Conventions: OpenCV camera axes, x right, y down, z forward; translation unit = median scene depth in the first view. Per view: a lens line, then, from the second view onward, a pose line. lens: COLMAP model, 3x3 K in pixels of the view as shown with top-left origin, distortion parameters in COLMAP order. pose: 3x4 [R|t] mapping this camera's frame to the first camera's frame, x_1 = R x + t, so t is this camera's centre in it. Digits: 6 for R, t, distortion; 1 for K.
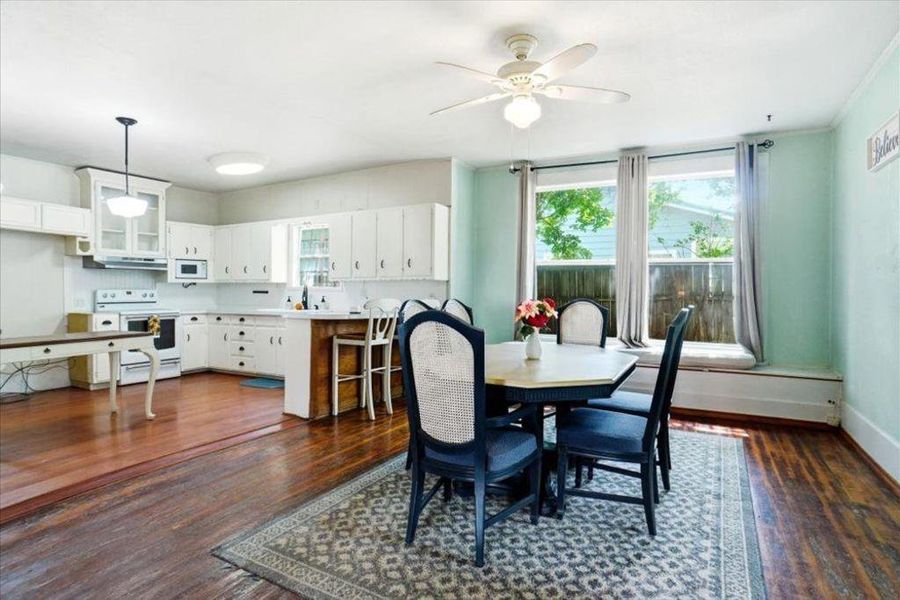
lens RADIAL K [[486.4, 0, 454.5], [0, 486.4, 298.0], [0, 0, 1]] dist [-0.066869, 0.047880]
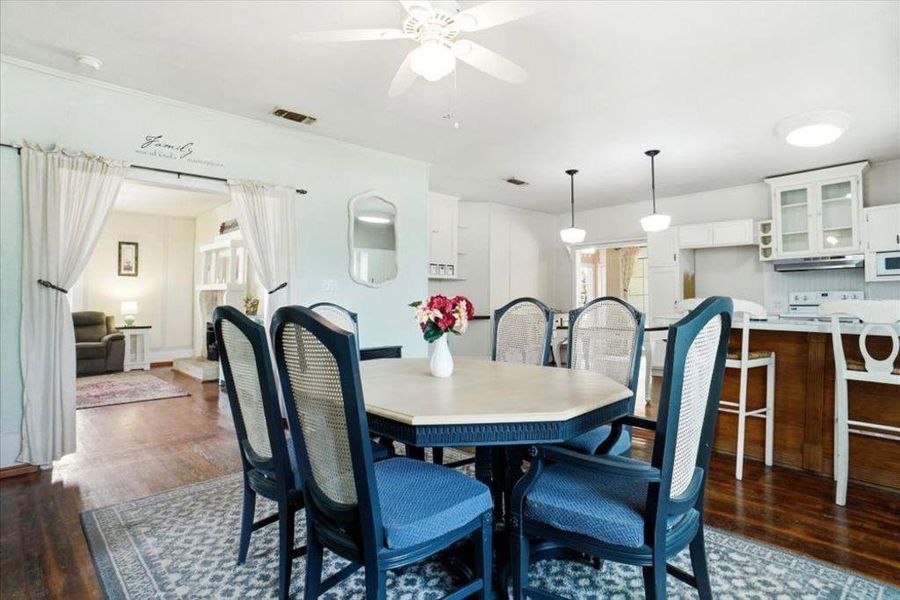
lens RADIAL K [[486.4, 0, 454.5], [0, 486.4, 298.0], [0, 0, 1]] dist [-0.066869, 0.047880]
pose [[-0.311097, -0.008952, -0.950336, 0.443082], [-0.005725, 0.999955, -0.007546, 0.006117], [0.950361, 0.003093, -0.311134, 0.646184]]
